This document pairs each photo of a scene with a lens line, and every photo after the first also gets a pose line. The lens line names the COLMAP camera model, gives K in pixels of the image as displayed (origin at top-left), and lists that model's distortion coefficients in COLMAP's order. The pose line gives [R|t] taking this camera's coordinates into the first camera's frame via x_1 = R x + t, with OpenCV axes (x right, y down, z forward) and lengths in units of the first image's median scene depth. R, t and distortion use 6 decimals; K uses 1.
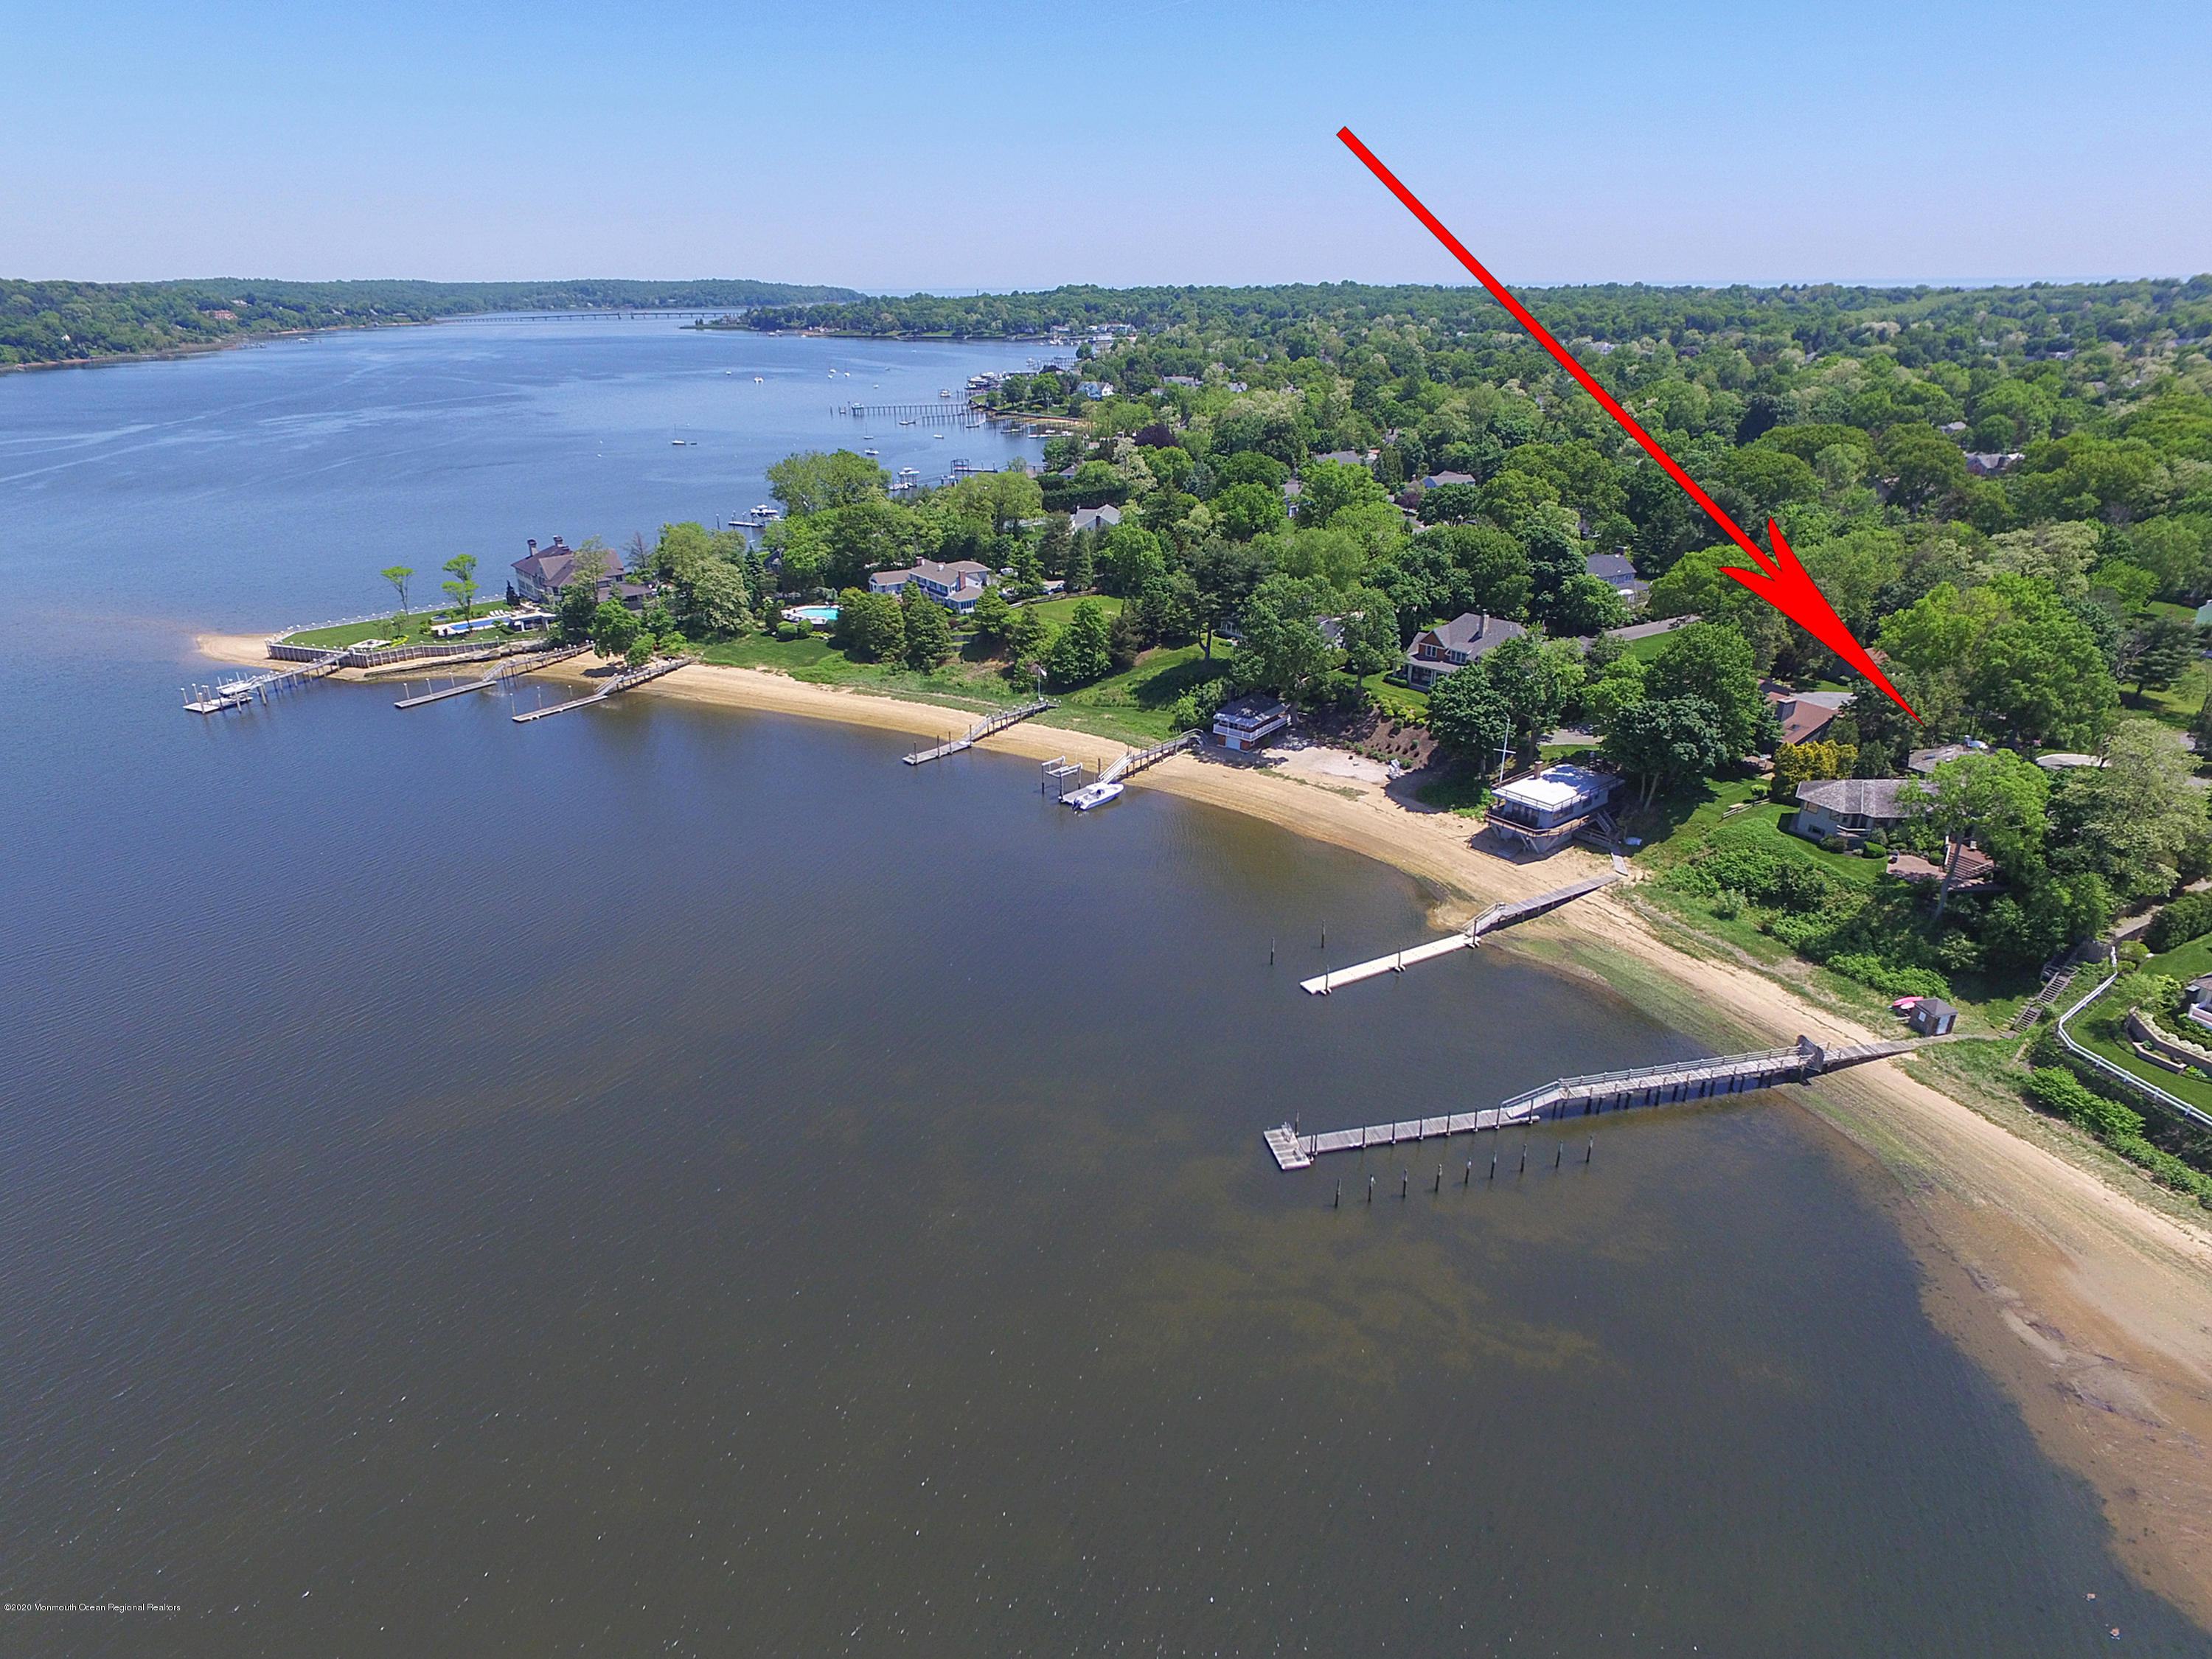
lens RADIAL K [[1272.2, 0, 1107.3], [0, 1272.2, 821.6], [0, 0, 1]] dist [-0.001605, 0.001947]
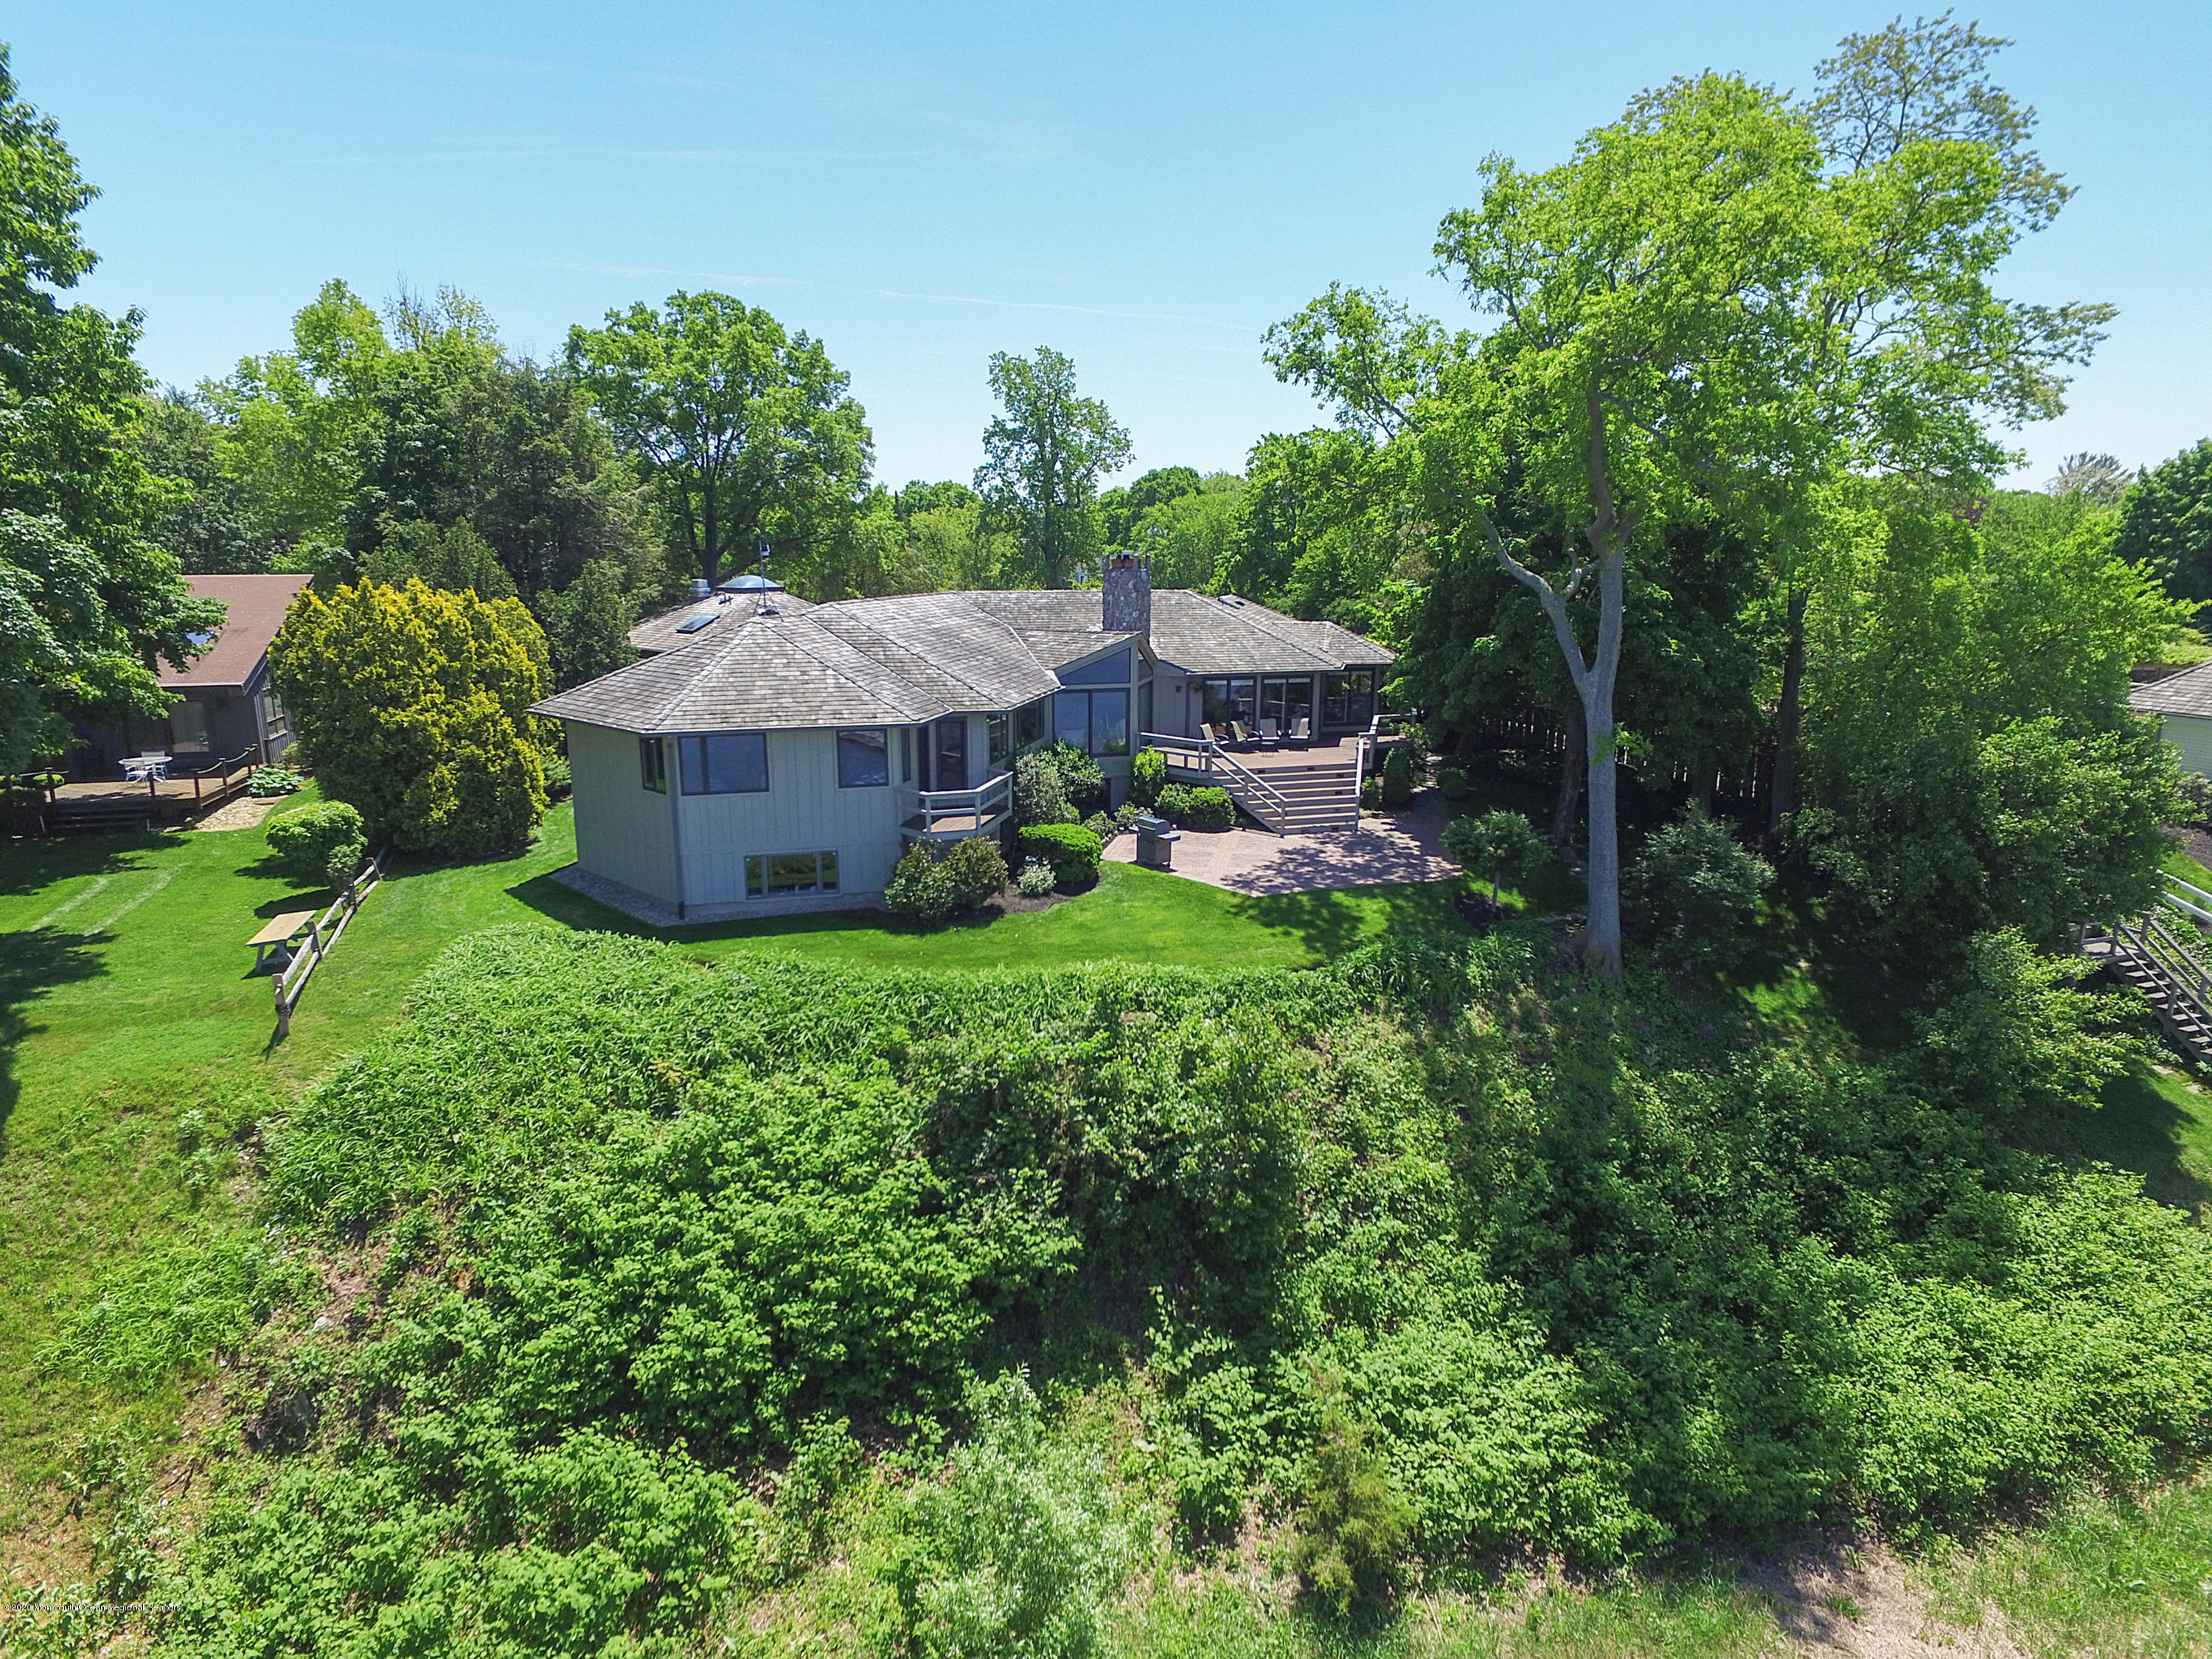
lens RADIAL K [[1280.6, 0, 1099.7], [0, 1280.6, 832.5], [0, 0, 1]] dist [-0.002347, 0.000479]
pose [[0.203270, -0.203860, 0.957665, 0.365187], [0.376107, 0.919304, 0.115863, -0.003230], [-0.904005, 0.336633, 0.263540, 0.862175]]
